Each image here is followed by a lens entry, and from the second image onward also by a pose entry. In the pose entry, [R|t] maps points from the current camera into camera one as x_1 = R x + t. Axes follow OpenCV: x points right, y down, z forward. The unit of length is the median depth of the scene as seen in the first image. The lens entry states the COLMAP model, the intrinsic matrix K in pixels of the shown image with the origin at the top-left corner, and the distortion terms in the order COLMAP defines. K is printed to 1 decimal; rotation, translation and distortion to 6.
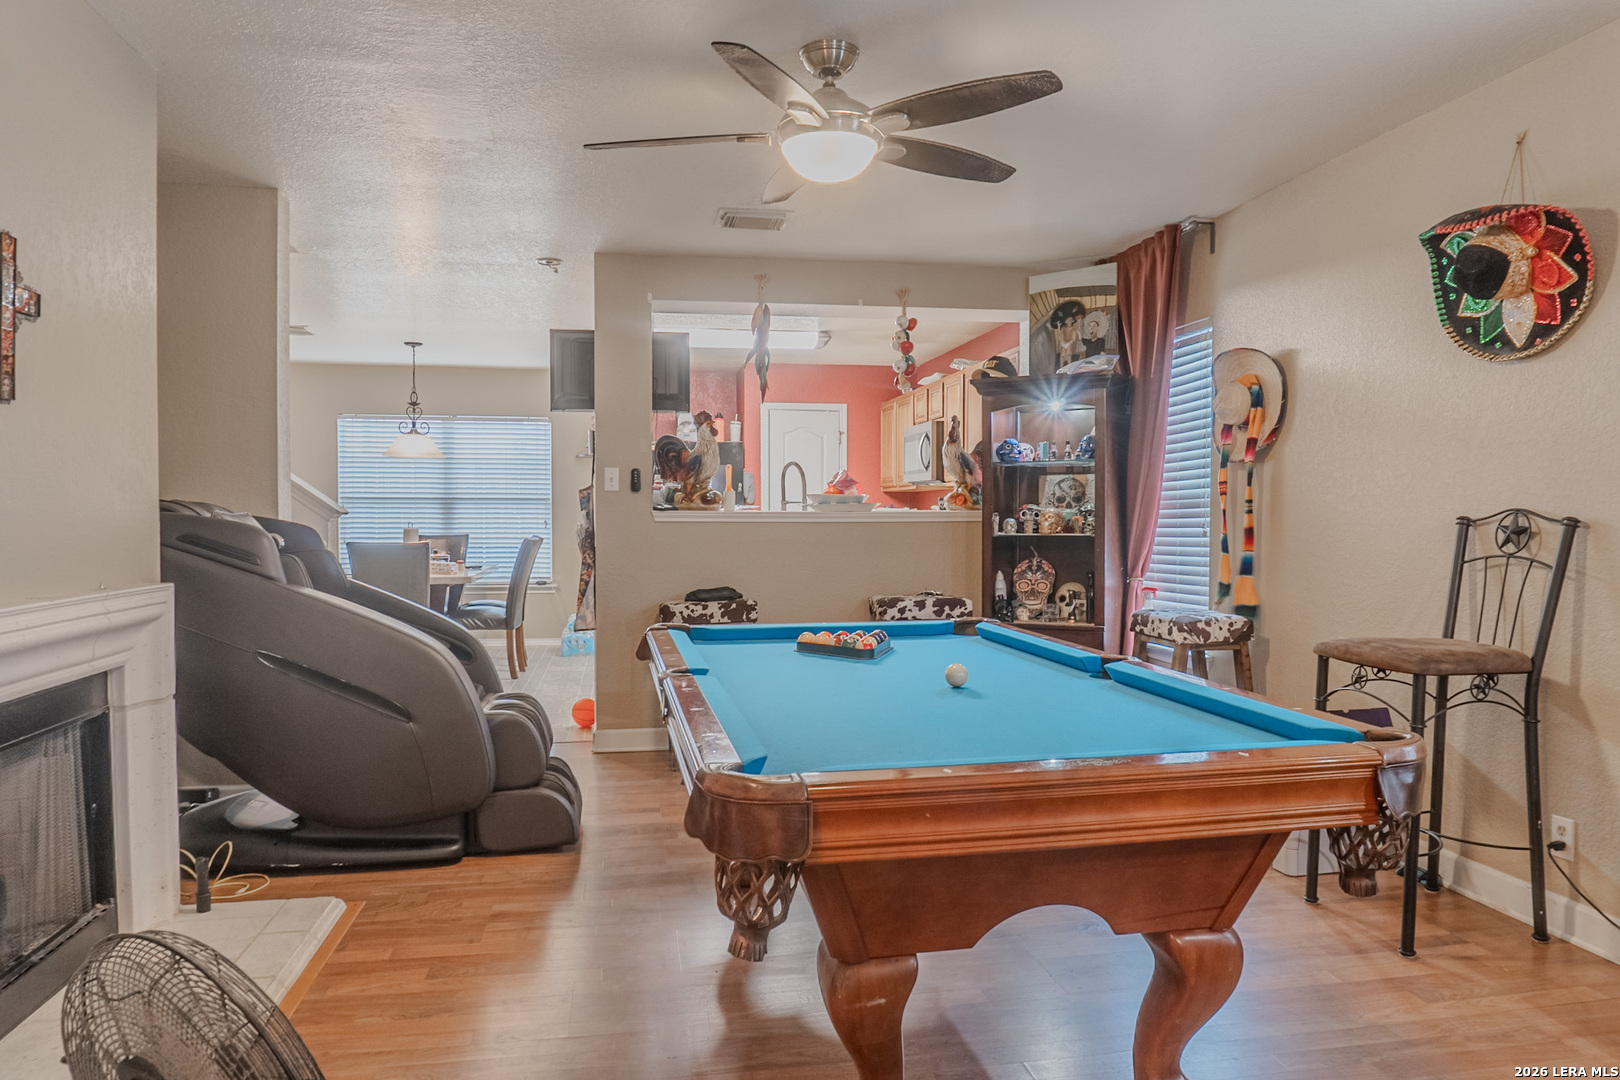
lens RADIAL K [[1084.7, 0, 802.5], [0, 1084.7, 558.5], [0, 0, 1]] dist [-0.028250, 0.004002]
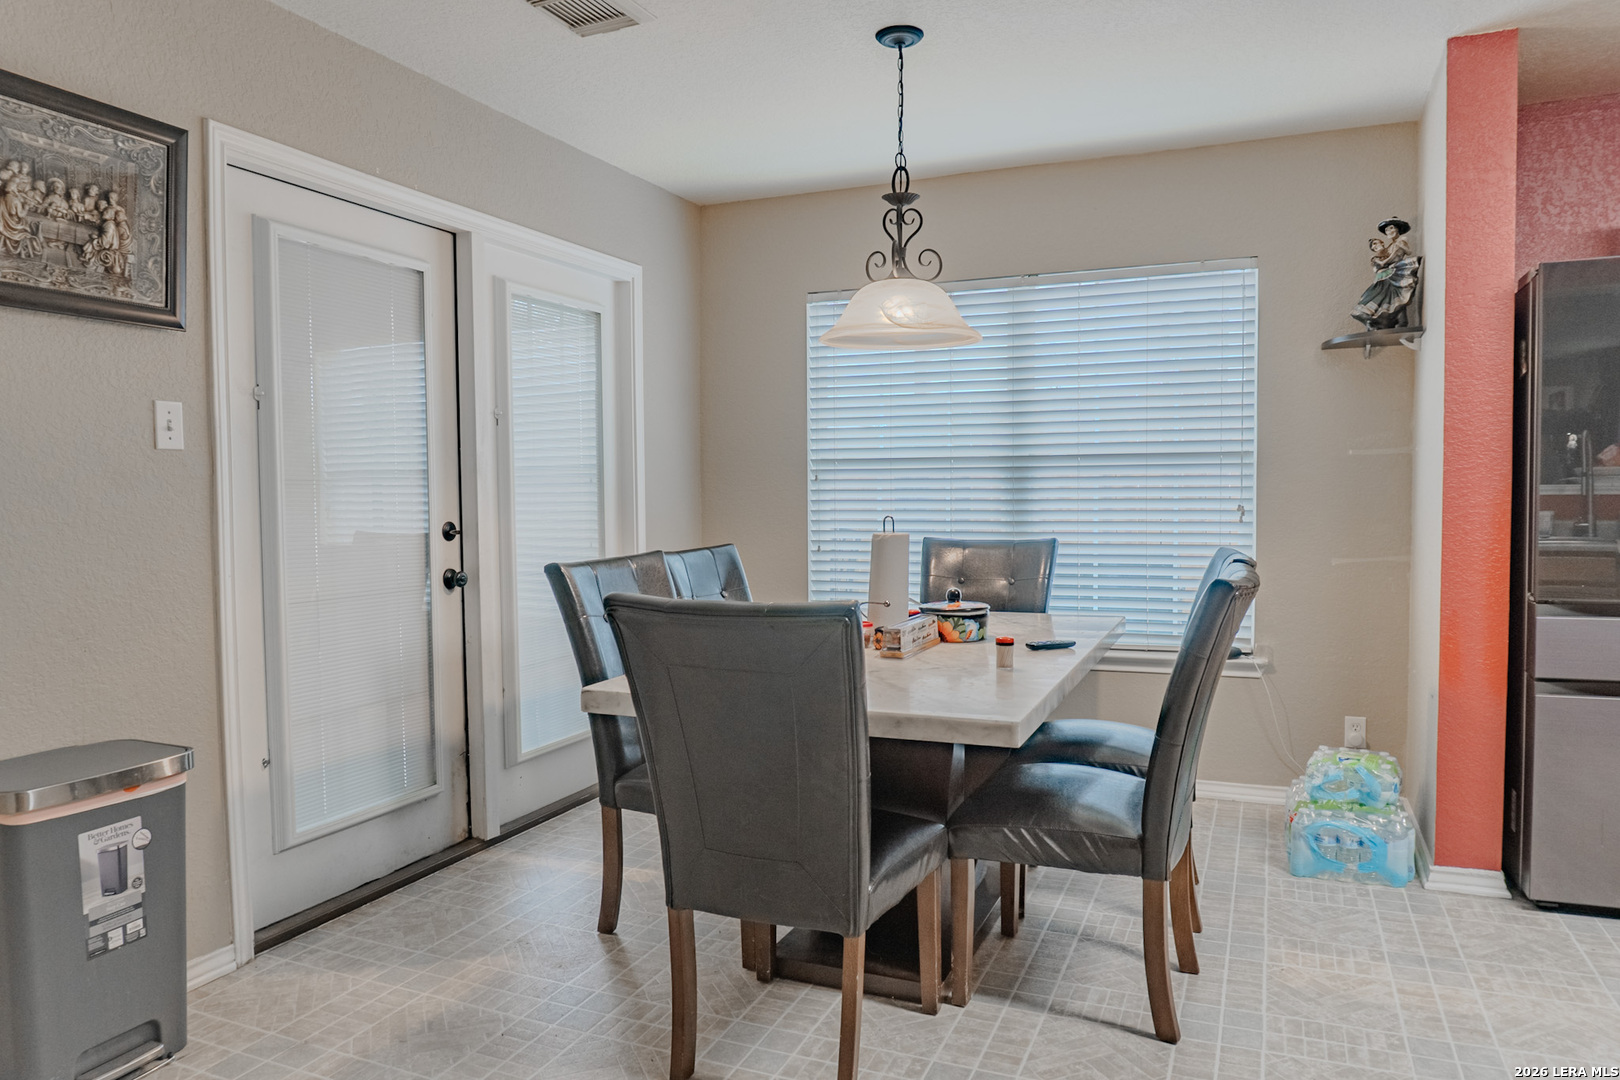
lens RADIAL K [[1084.7, 0, 811.5], [0, 1084.7, 551.8], [0, 0, 1]] dist [-0.028250, 0.004002]
pose [[0.845369, 0.018019, -0.533879, -0.297457], [-0.011791, 0.999817, 0.015073, -0.040989], [0.534052, -0.006447, 0.845427, 1.071995]]
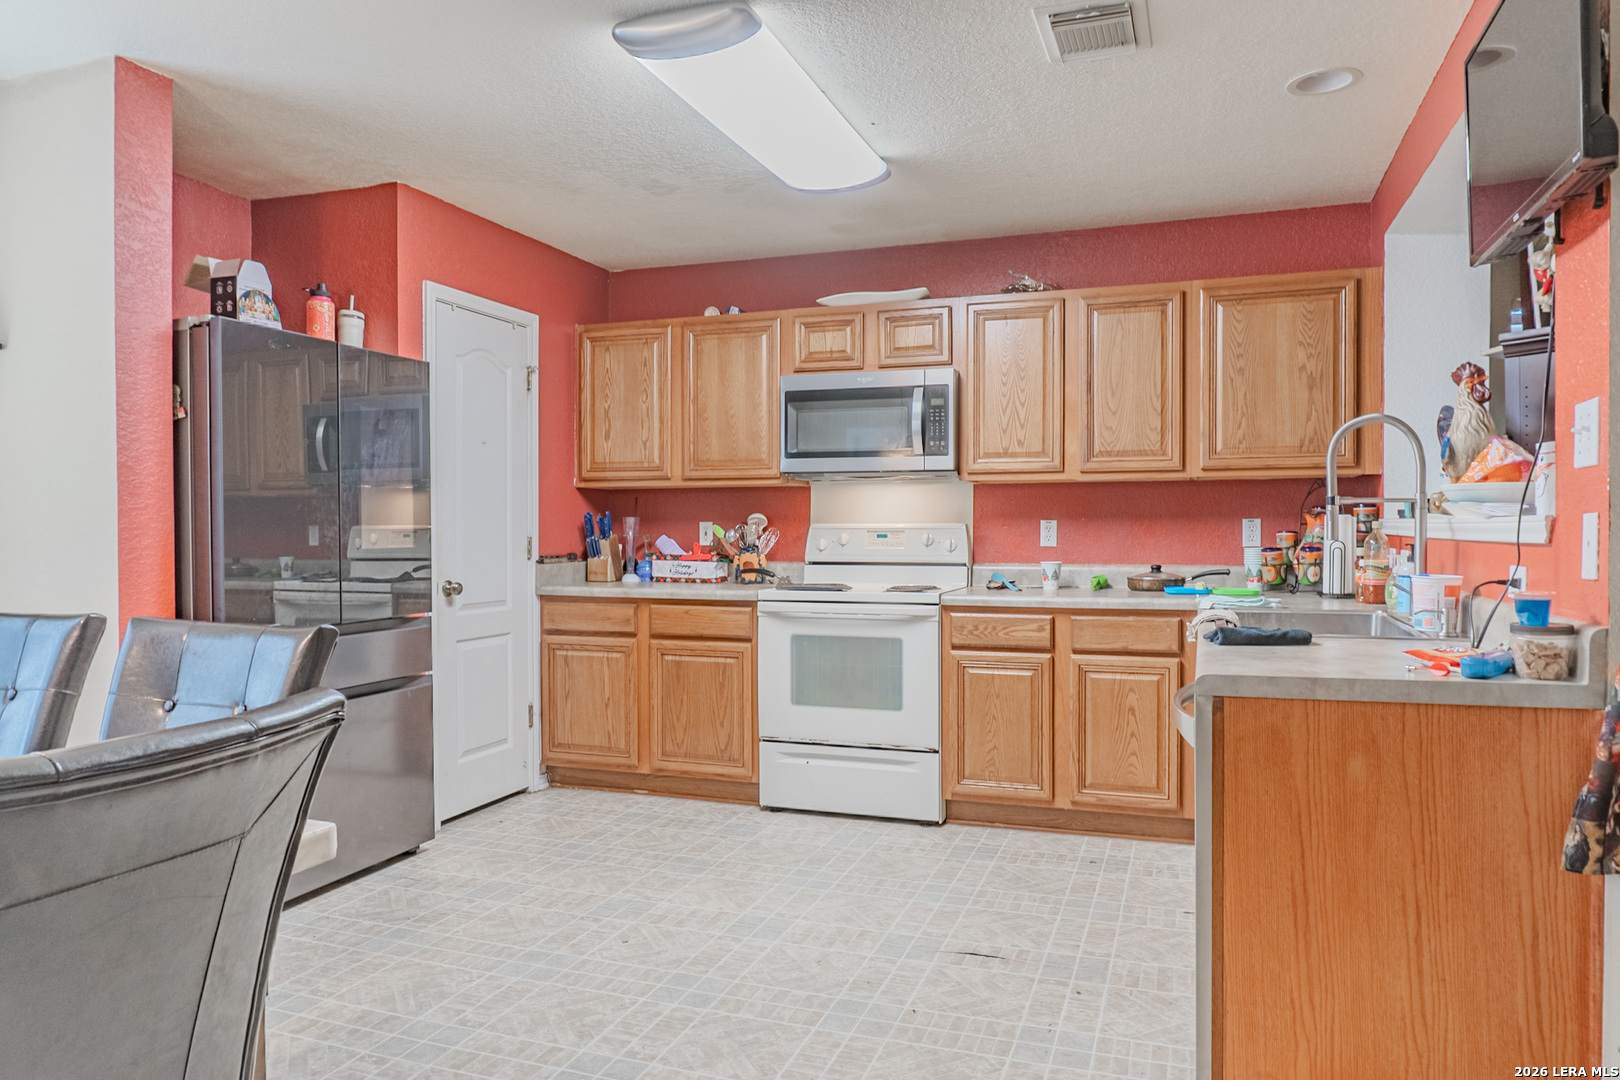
lens RADIAL K [[1084.7, 0, 803.5], [0, 1084.7, 557.9], [0, 0, 1]] dist [-0.028250, 0.004002]
pose [[0.482685, -0.022426, 0.875507, -0.651427], [0.039445, 0.999214, 0.003848, -0.044687], [-0.874905, 0.032677, 0.483190, 1.187168]]
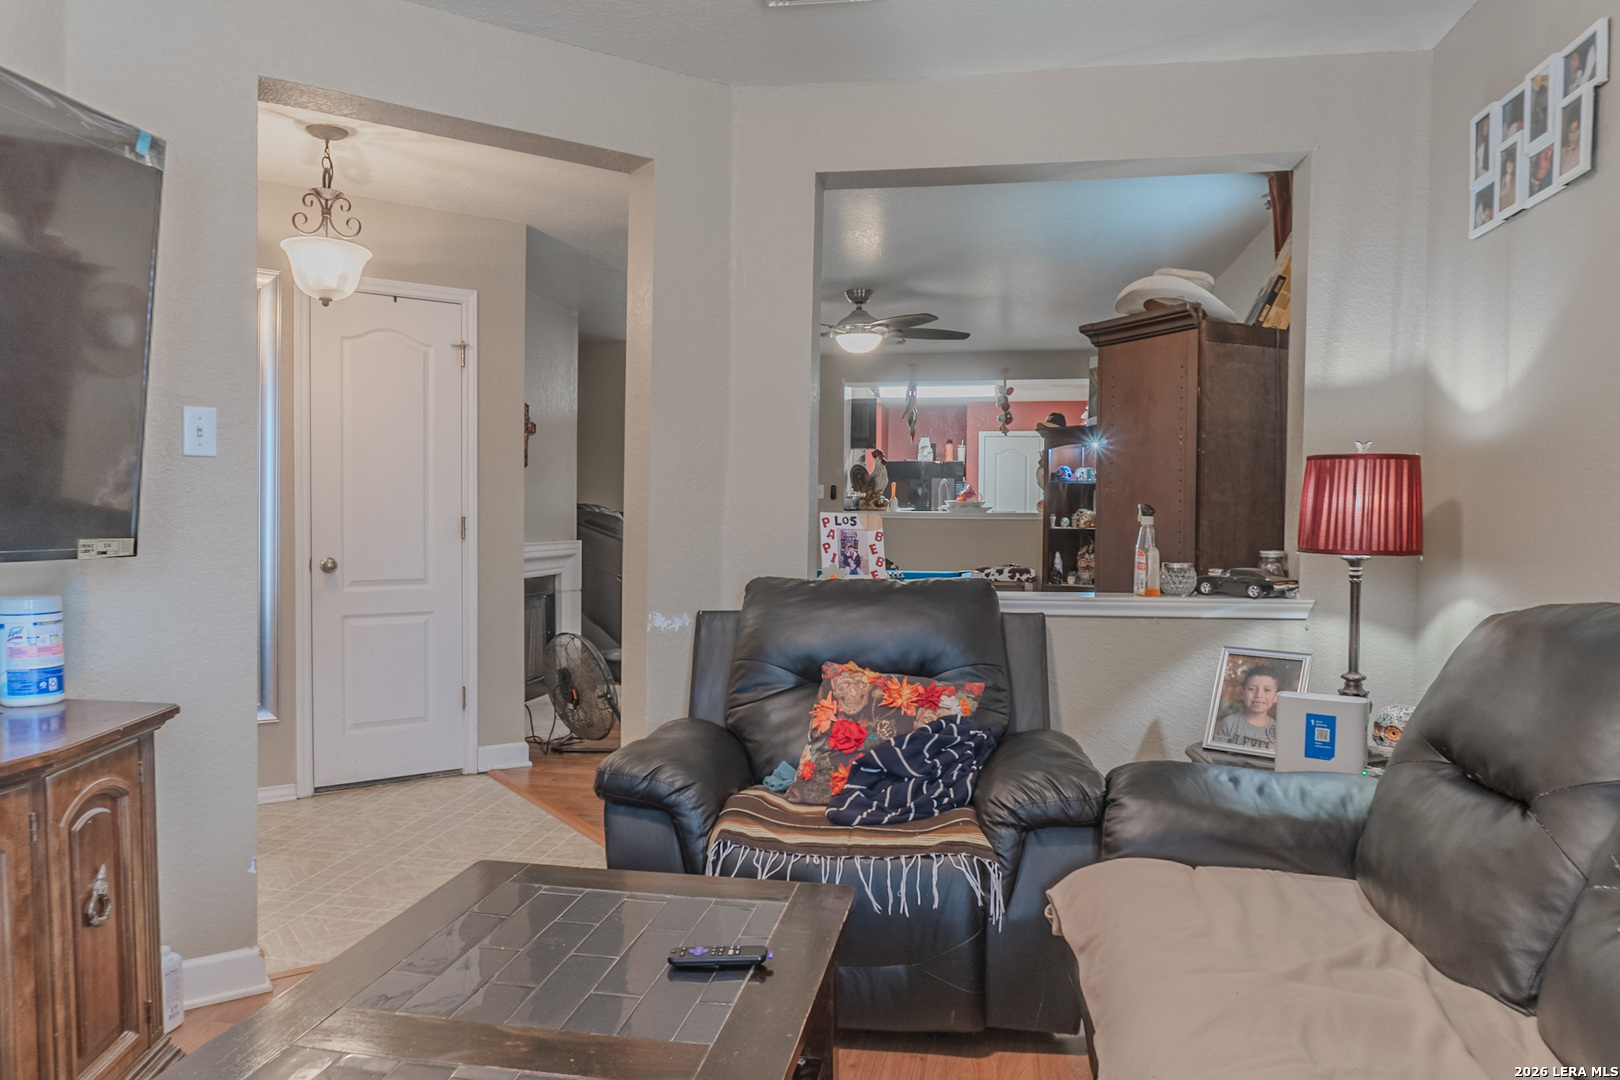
lens RADIAL K [[1084.7, 0, 791.0], [0, 1084.7, 567.3], [0, 0, 1]] dist [-0.028250, 0.004002]
pose [[0.939666, 0.024912, -0.341184, 0.368262], [-0.023248, 0.999690, 0.008965, 0.029841], [0.341301, -0.000492, 0.939954, -0.600819]]
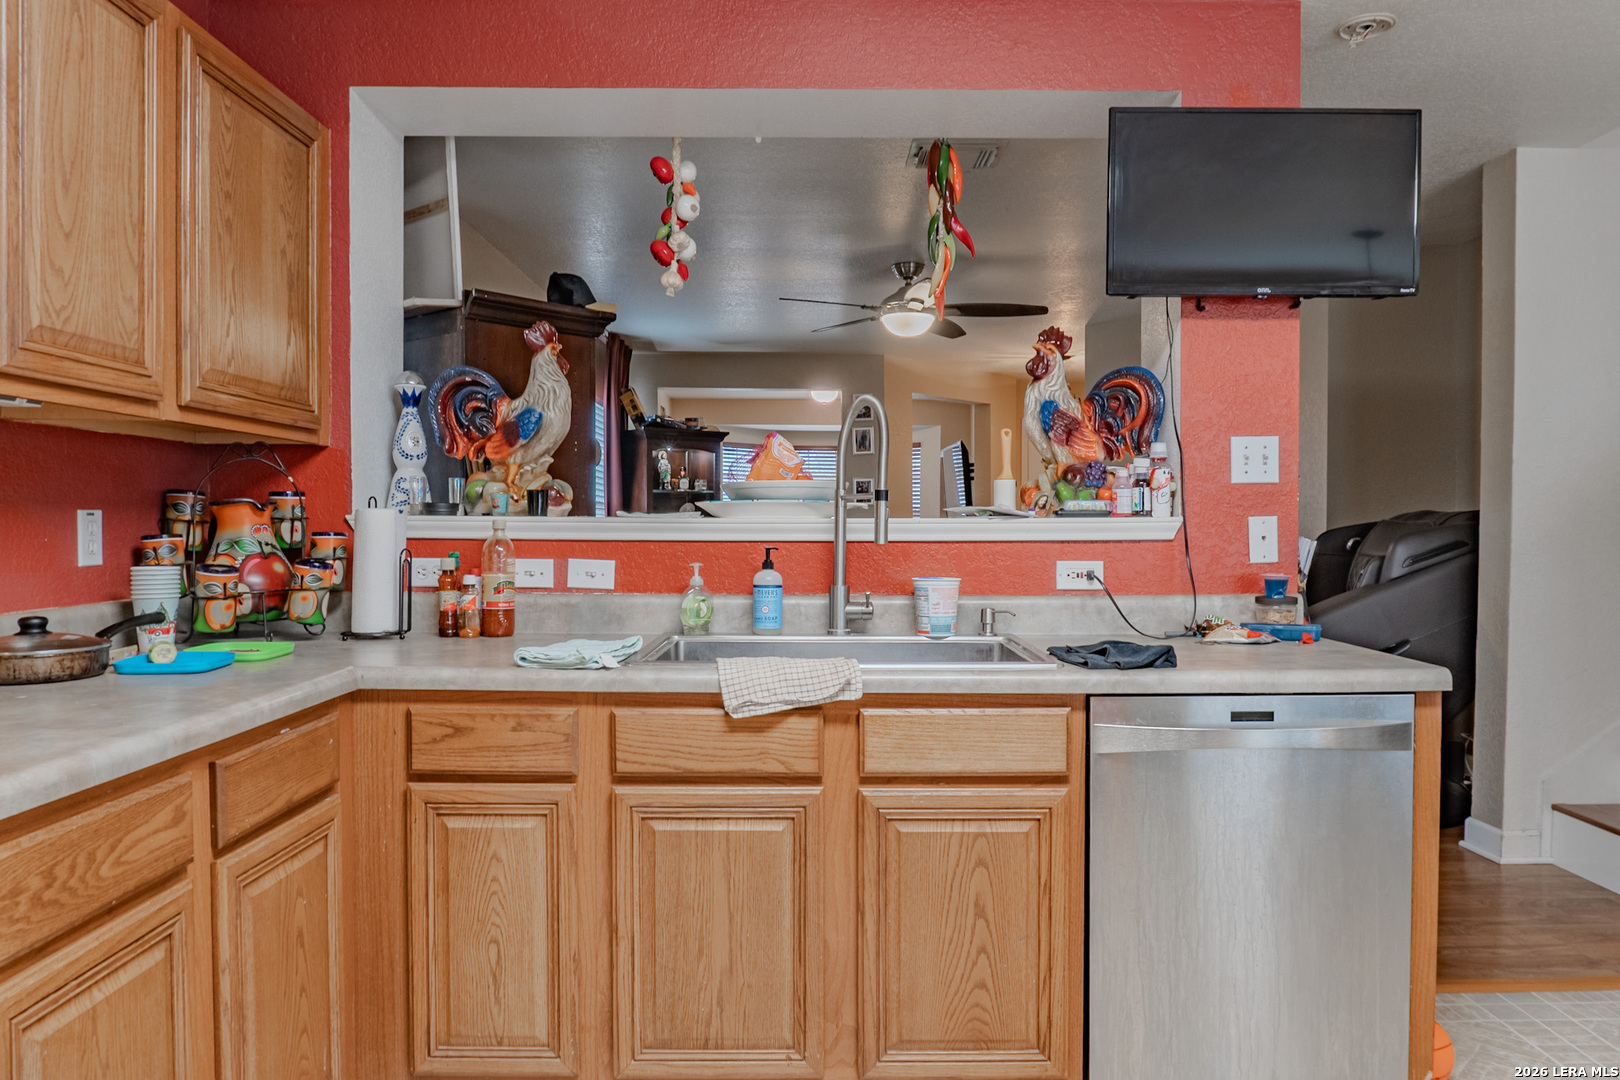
lens RADIAL K [[1084.7, 0, 822.3], [0, 1084.7, 544.7], [0, 0, 1]] dist [-0.028250, 0.004002]
pose [[-0.987735, 0.001686, 0.156131, -0.071129], [0.010987, 0.998214, 0.058723, -0.067175], [-0.155753, 0.059718, -0.985989, 1.670295]]
